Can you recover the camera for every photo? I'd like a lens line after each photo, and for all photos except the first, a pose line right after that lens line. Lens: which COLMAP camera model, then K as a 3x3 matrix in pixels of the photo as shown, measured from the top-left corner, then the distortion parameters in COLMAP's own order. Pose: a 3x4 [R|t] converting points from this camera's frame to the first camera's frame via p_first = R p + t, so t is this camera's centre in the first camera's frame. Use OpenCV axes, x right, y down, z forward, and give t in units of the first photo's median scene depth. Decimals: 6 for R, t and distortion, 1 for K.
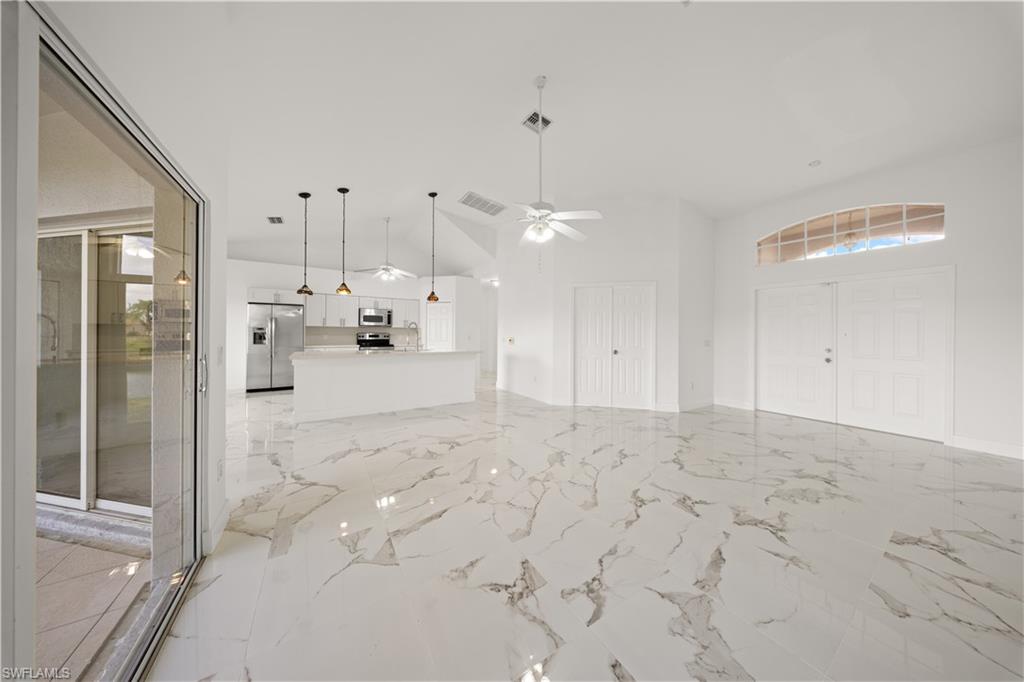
lens RADIAL K [[303.6, 0, 516.1], [0, 303.6, 332.2], [0, 0, 1]] dist [0.000010, -0.000008]
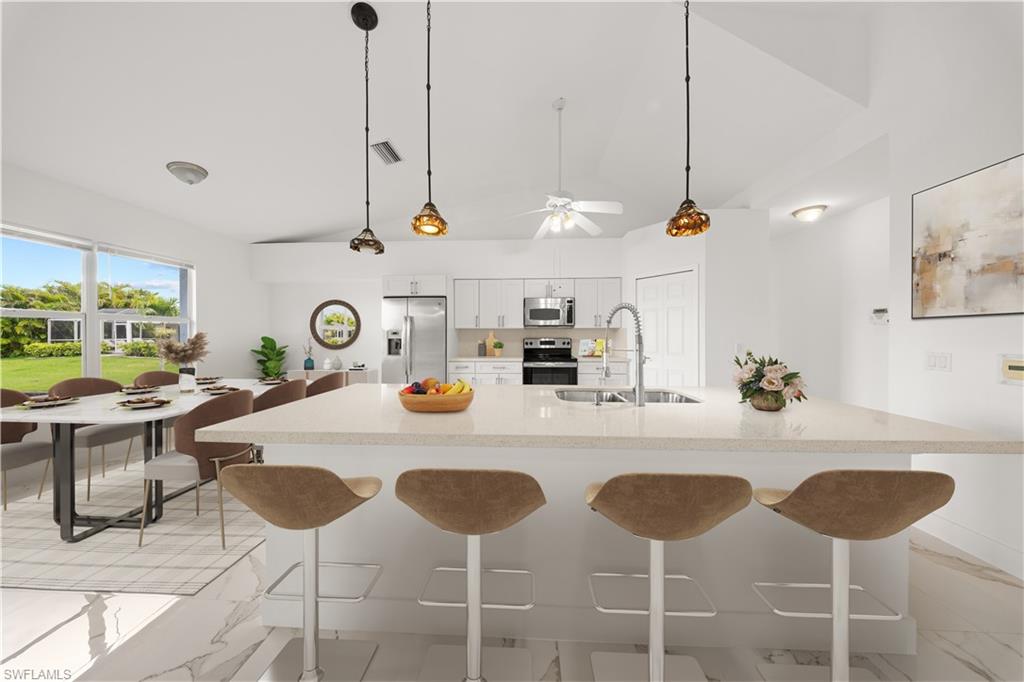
lens RADIAL K [[303.6, 0, 516.1], [0, 303.6, 332.2], [0, 0, 1]] dist [0.000010, -0.000008]
pose [[0.820922, -0.015550, -0.570828, -0.178526], [0.009105, 0.999859, -0.014143, -0.000832], [0.570967, 0.006413, 0.820948, 0.484859]]
